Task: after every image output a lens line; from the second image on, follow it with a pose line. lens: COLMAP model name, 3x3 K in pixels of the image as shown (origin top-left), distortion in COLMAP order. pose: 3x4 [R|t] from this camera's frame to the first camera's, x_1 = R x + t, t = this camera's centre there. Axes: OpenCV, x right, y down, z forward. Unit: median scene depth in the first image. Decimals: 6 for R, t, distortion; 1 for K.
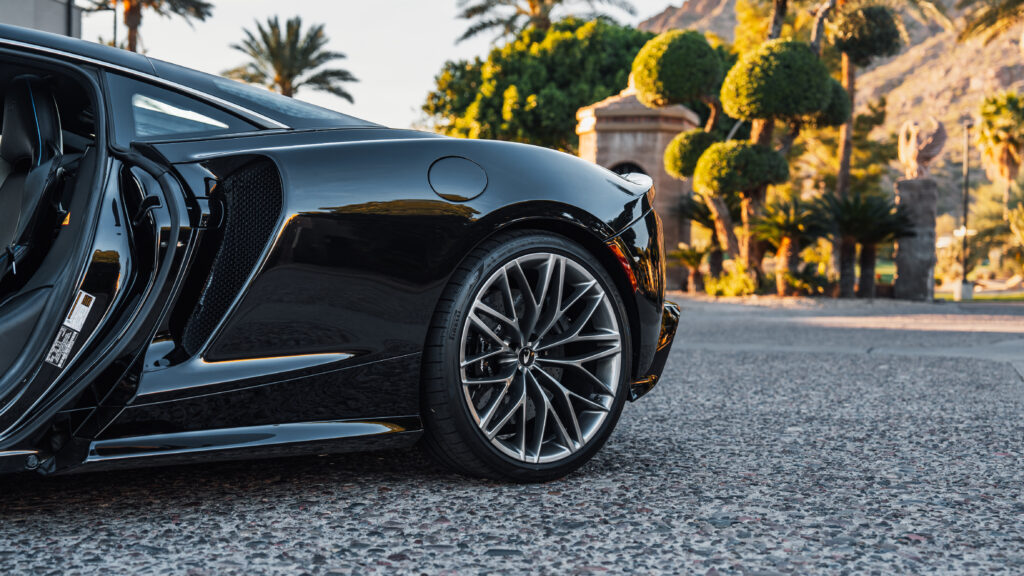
lens RADIAL K [[1417.1, 0, 512.0], [0, 1417.1, 288.0], [0, 0, 1]] dist [0.134339, 0.044097]
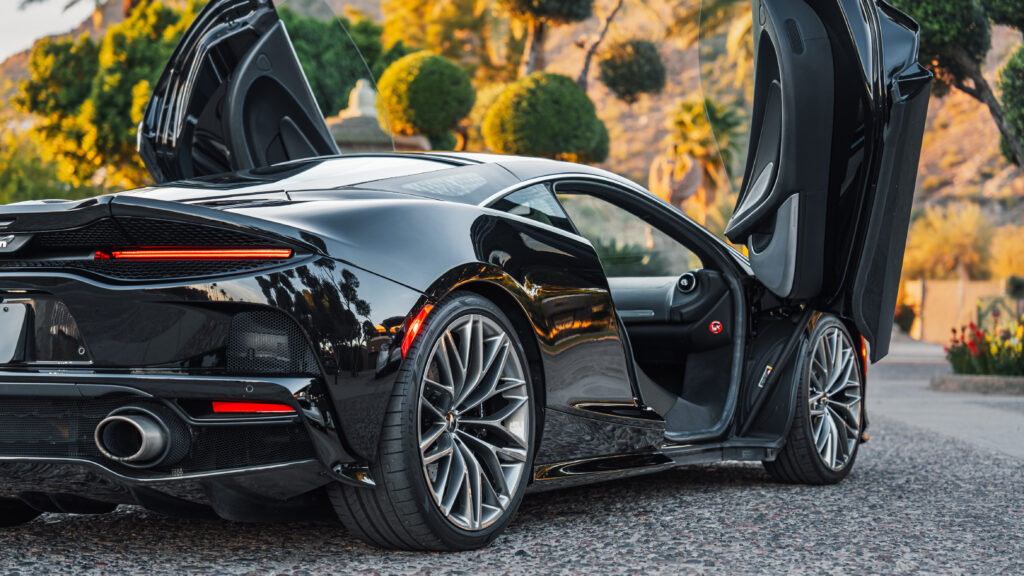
lens RADIAL K [[2042.6, 0, 512.0], [0, 2042.6, 288.0], [0, 0, 1]] dist [0.320294, 0.005339]
pose [[0.967931, 0.008370, 0.251078, -0.141727], [-0.002039, 0.999674, -0.025466, -0.000467], [-0.251210, 0.024138, 0.967632, -0.232777]]
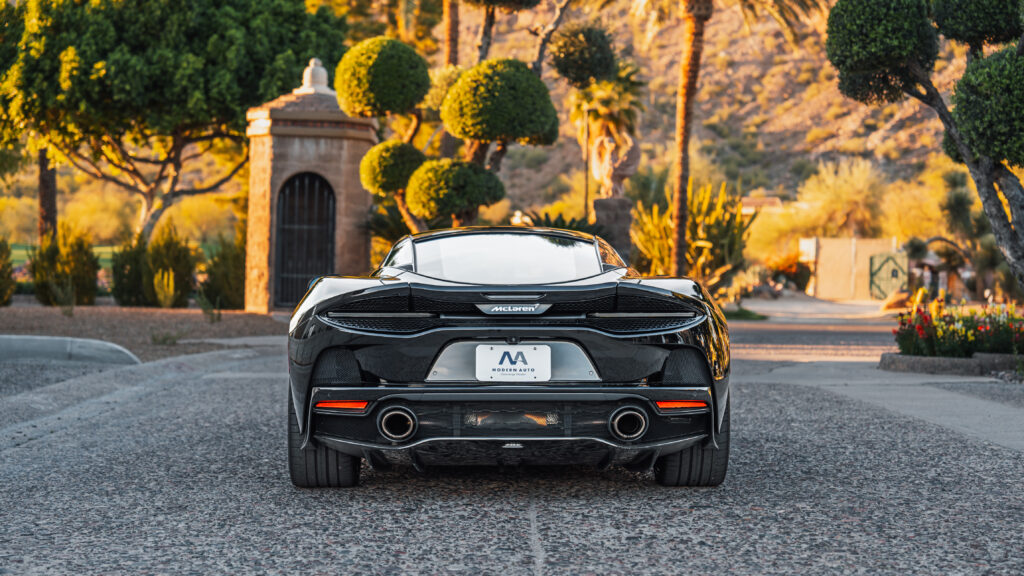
lens RADIAL K [[2094.8, 0, 512.0], [0, 2094.8, 288.0], [0, 0, 1]] dist [0.345448, -0.102793]
pose [[0.951353, 0.003692, 0.308082, -0.208835], [-0.003406, 0.999993, -0.001466, -0.014366], [-0.308085, 0.000345, 0.951359, -0.302389]]
